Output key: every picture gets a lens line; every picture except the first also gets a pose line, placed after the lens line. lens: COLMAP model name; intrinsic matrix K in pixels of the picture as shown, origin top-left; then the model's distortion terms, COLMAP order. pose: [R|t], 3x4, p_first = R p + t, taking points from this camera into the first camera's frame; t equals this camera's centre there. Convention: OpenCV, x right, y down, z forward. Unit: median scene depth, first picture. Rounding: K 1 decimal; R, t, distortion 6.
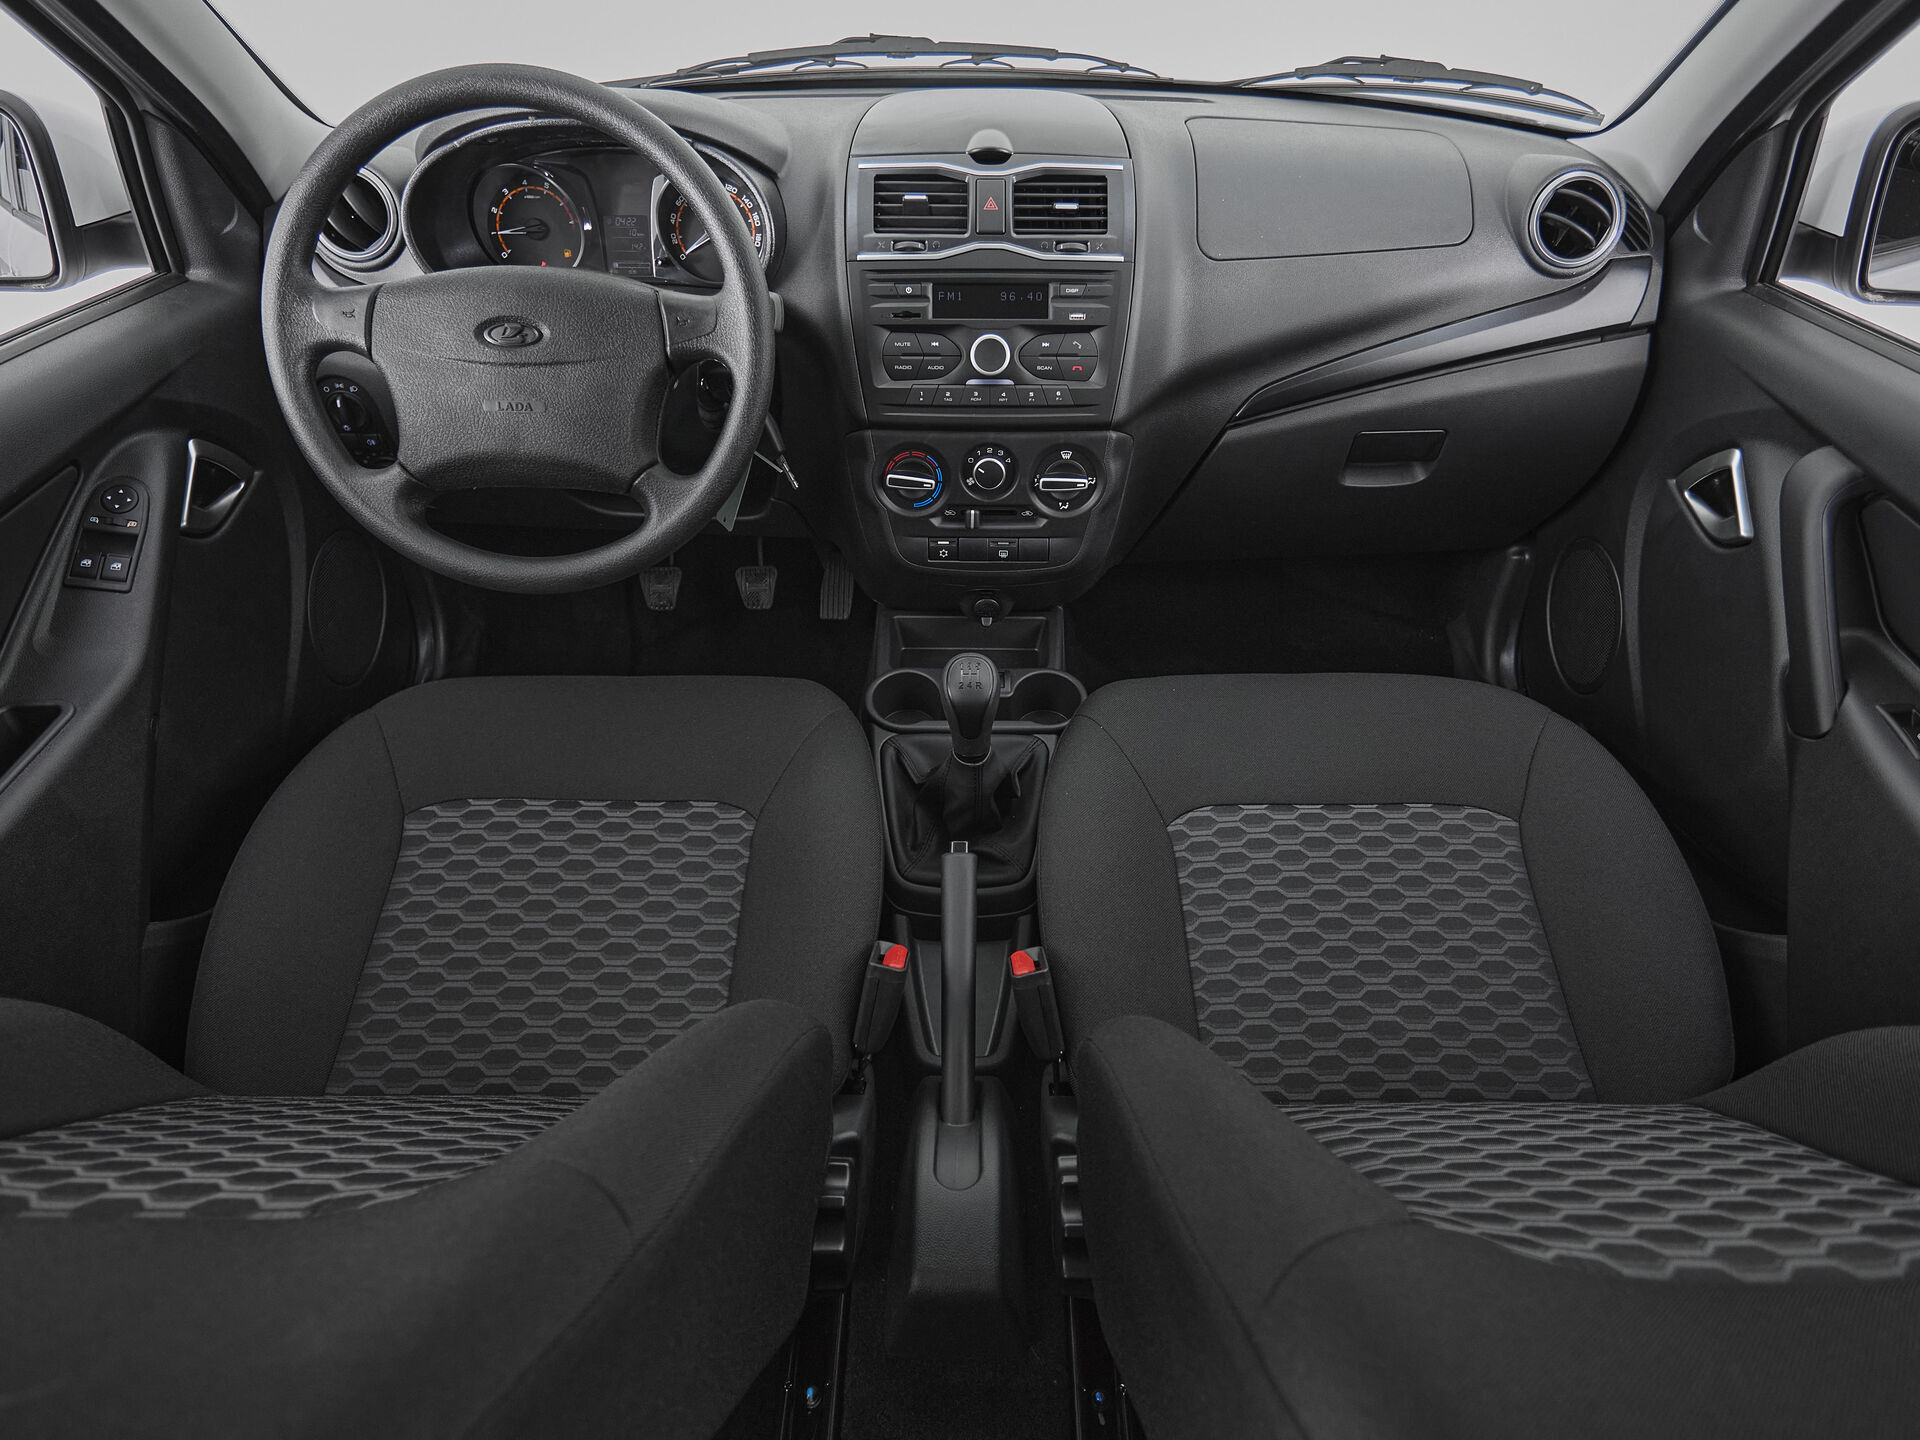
lens RADIAL K [[1012.5, 0, 960.0], [0, 1012.5, 720.0], [0, 0, 1]] dist [-0.022716, 0.000324]
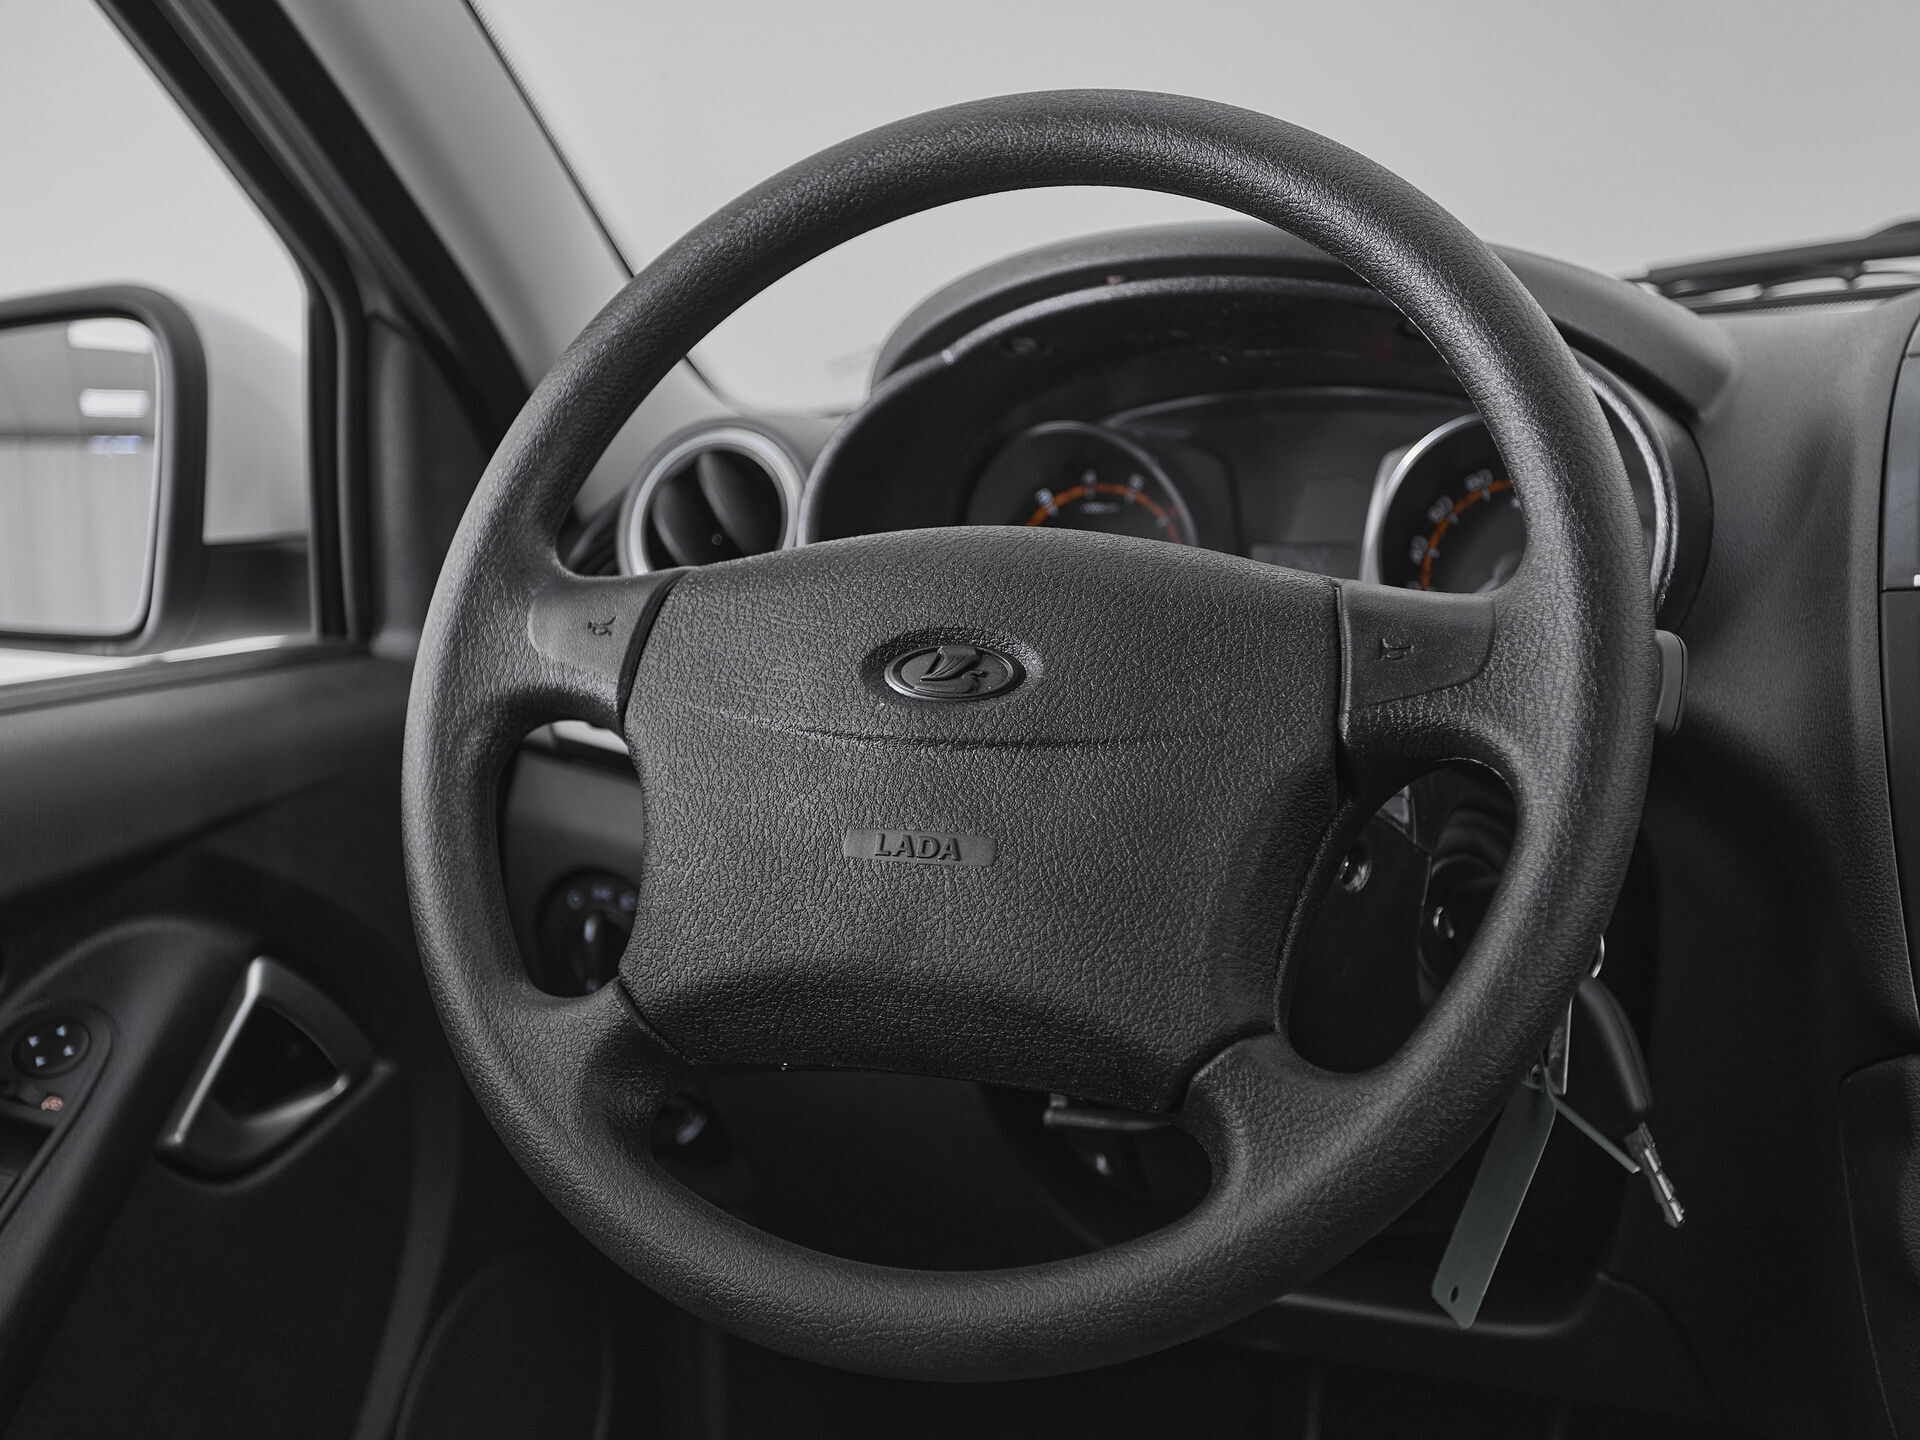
lens RADIAL K [[2573.5, 0, 960.0], [0, 2573.5, 720.0], [0, 0, 1]] dist [0.015539, 0.025318]
pose [[0.907541, 0.016465, -0.419641, -0.030644], [-0.203613, 0.891184, -0.405379, 0.025768], [0.367303, 0.453342, 0.812139, 0.203171]]
